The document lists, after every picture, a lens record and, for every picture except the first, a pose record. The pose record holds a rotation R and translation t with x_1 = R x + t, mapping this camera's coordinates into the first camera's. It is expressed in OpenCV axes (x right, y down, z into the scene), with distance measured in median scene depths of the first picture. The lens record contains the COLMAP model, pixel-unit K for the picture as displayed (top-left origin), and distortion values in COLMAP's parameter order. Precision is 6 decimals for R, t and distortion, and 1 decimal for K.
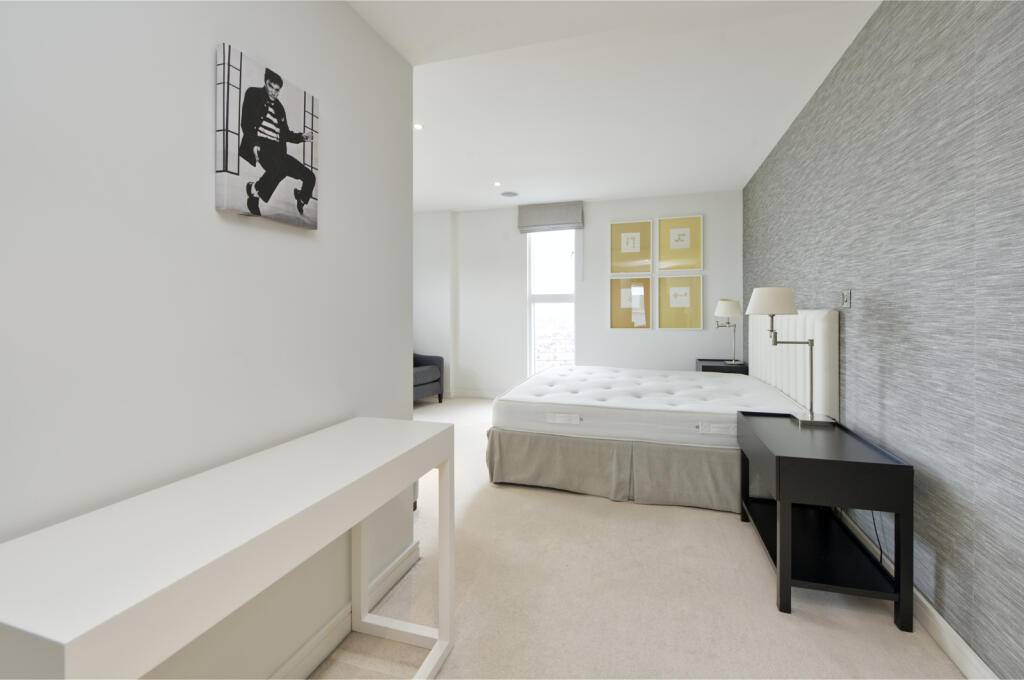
lens RADIAL K [[423.8, 0, 513.8], [0, 423.8, 312.8], [0, 0, 1]] dist [-0.002763, -0.000082]
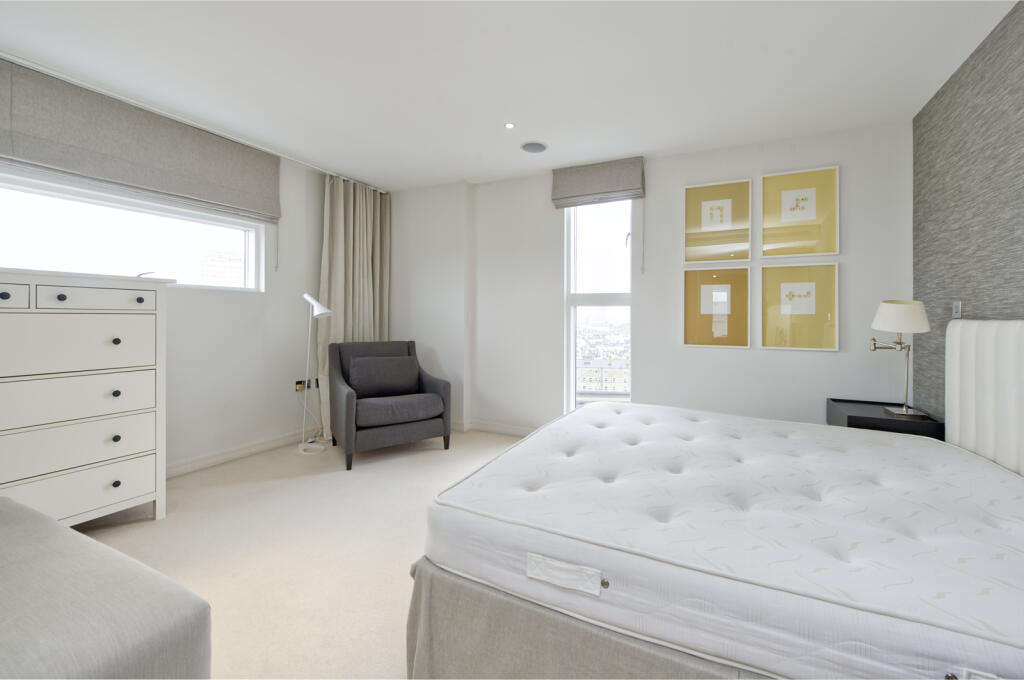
lens RADIAL K [[423.8, 0, 535.3], [0, 423.8, 304.0], [0, 0, 1]] dist [-0.002763, -0.000082]
pose [[0.992940, 0.012182, -0.117989, 0.075558], [-0.016211, 0.999316, -0.033249, -0.001329], [0.117503, 0.034927, 0.992458, 0.318047]]
